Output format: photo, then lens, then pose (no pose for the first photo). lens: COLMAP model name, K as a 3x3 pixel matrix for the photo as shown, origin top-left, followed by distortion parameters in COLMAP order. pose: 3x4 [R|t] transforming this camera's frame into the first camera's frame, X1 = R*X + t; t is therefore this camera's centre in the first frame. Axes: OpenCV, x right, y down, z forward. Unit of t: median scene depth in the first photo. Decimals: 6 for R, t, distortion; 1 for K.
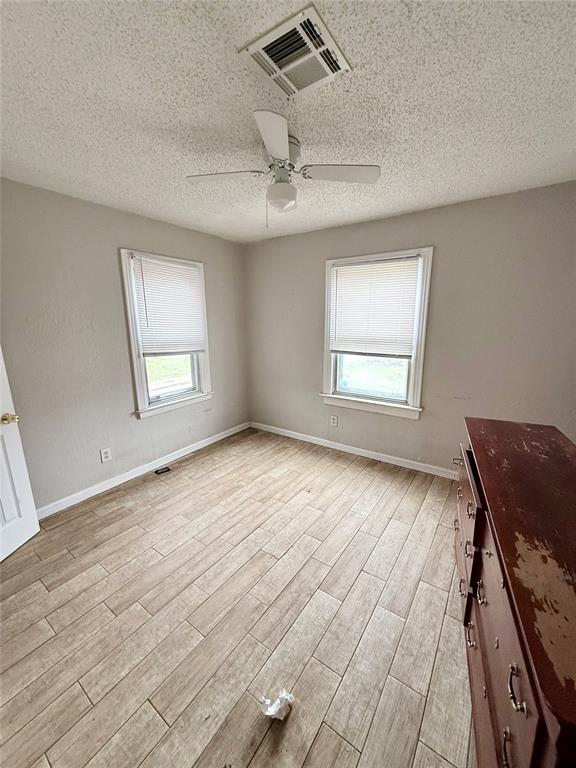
lens RADIAL K [[305.3, 0, 289.6], [0, 305.3, 382.9], [0, 0, 1]] dist [-0.002622, -0.000139]
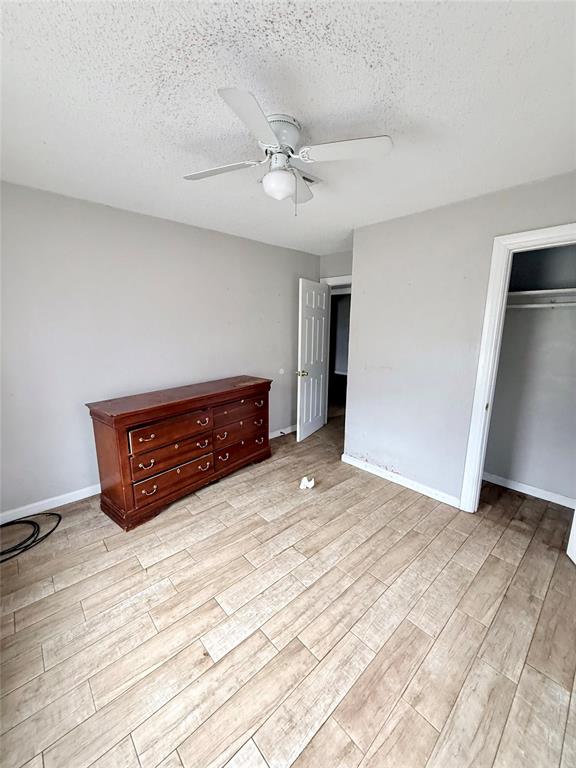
lens RADIAL K [[305.3, 0, 289.6], [0, 305.3, 382.9], [0, 0, 1]] dist [-0.002622, -0.000139]
pose [[-0.976205, -0.040248, 0.213082, -0.204879], [0.046260, 0.921353, 0.385965, -0.319568], [-0.211858, 0.386638, -0.897567, 1.543050]]
